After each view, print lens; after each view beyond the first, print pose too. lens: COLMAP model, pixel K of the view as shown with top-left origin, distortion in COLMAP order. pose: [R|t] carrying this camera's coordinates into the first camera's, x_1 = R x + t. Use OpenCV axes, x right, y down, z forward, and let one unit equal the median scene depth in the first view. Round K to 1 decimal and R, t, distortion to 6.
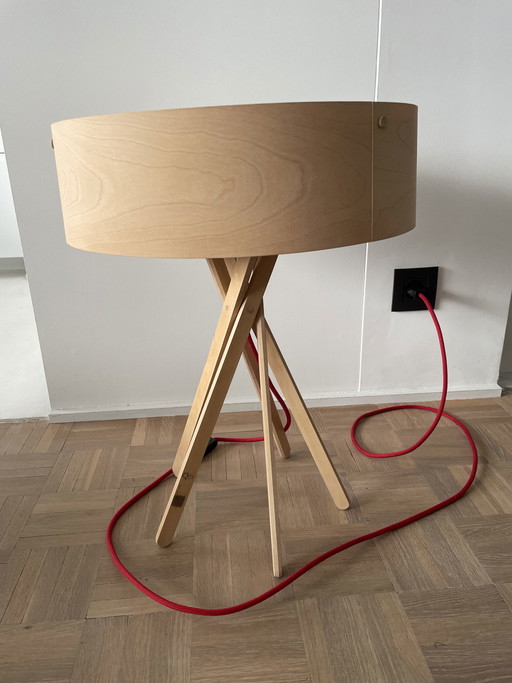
lens RADIAL K [[516.3, 0, 251.6], [0, 516.3, 338.0], [0, 0, 1]] dist [0.025603, -0.011423]
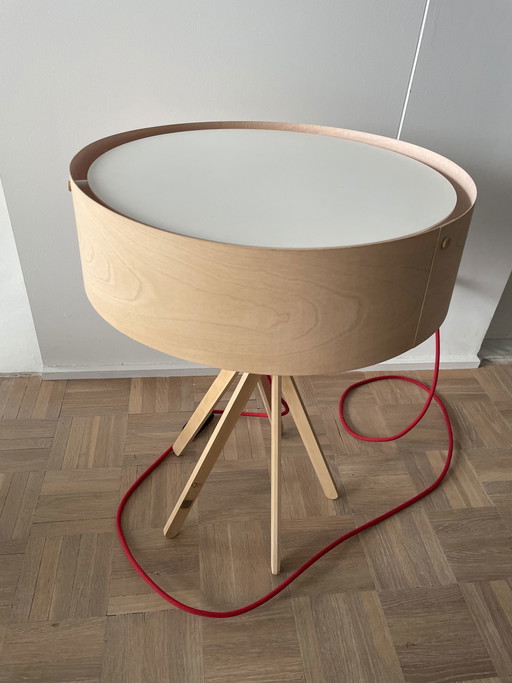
lens RADIAL K [[516.3, 0, 257.9], [0, 516.3, 336.9], [0, 0, 1]] dist [0.025603, -0.011423]
pose [[0.994776, 0.048795, 0.089660, -0.103222], [-0.070721, 0.962837, 0.260659, -0.299191], [-0.073609, -0.265639, 0.961258, 0.045012]]
